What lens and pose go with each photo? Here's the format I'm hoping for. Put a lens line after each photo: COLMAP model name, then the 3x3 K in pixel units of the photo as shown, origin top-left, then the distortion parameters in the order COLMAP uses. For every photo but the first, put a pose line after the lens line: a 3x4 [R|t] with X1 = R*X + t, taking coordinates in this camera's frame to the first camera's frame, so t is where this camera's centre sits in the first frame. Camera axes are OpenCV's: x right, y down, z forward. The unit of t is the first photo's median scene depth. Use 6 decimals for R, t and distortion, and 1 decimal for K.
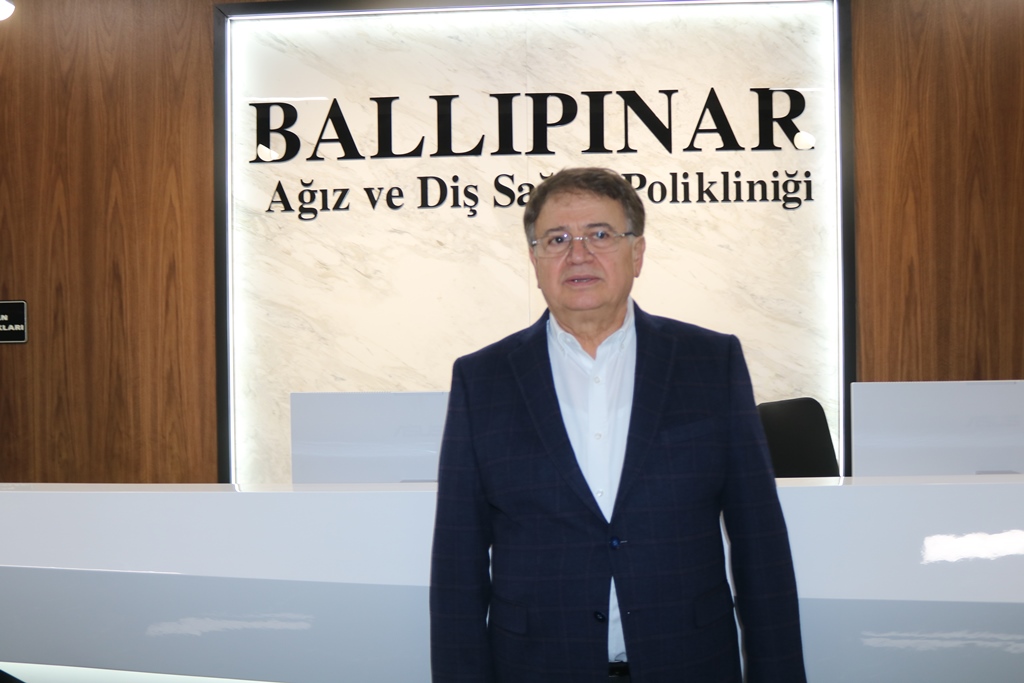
lens RADIAL K [[1101.9, 0, 513.4], [0, 1101.9, 338.5], [0, 0, 1]] dist [-0.008166, 0.000000]
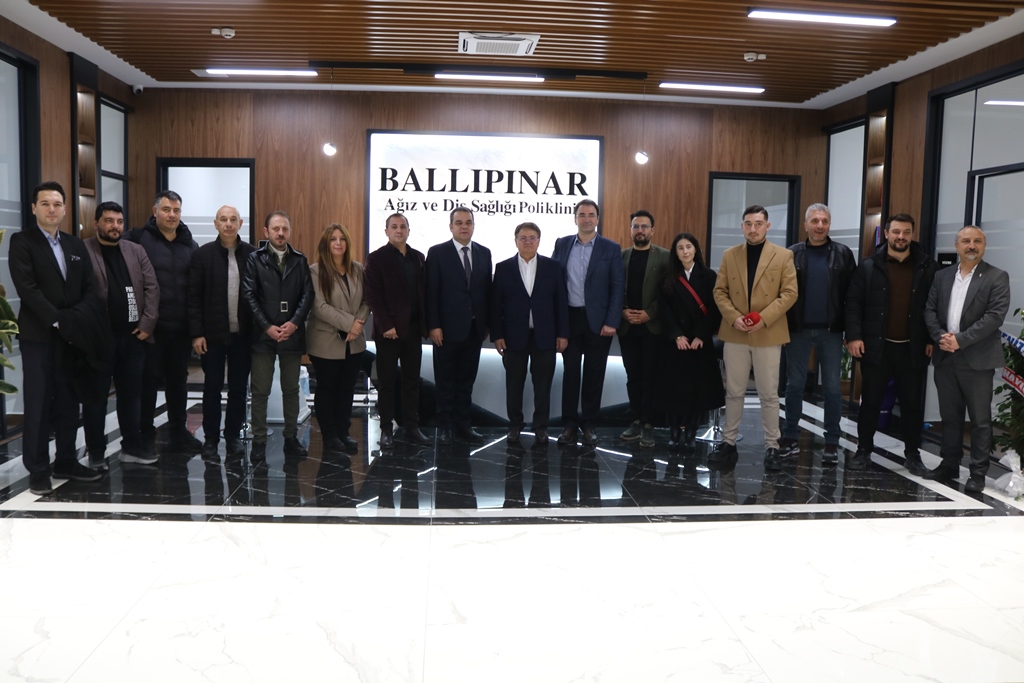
lens RADIAL K [[861.1, 0, 510.8], [0, 861.1, 340.8], [0, 0, 1]] dist [-0.066343, 0.012355]
pose [[0.989046, 0.021820, 0.145989, -0.221171], [-0.033857, 0.996181, 0.080485, 0.021565], [-0.143676, -0.084546, 0.986007, -1.102437]]
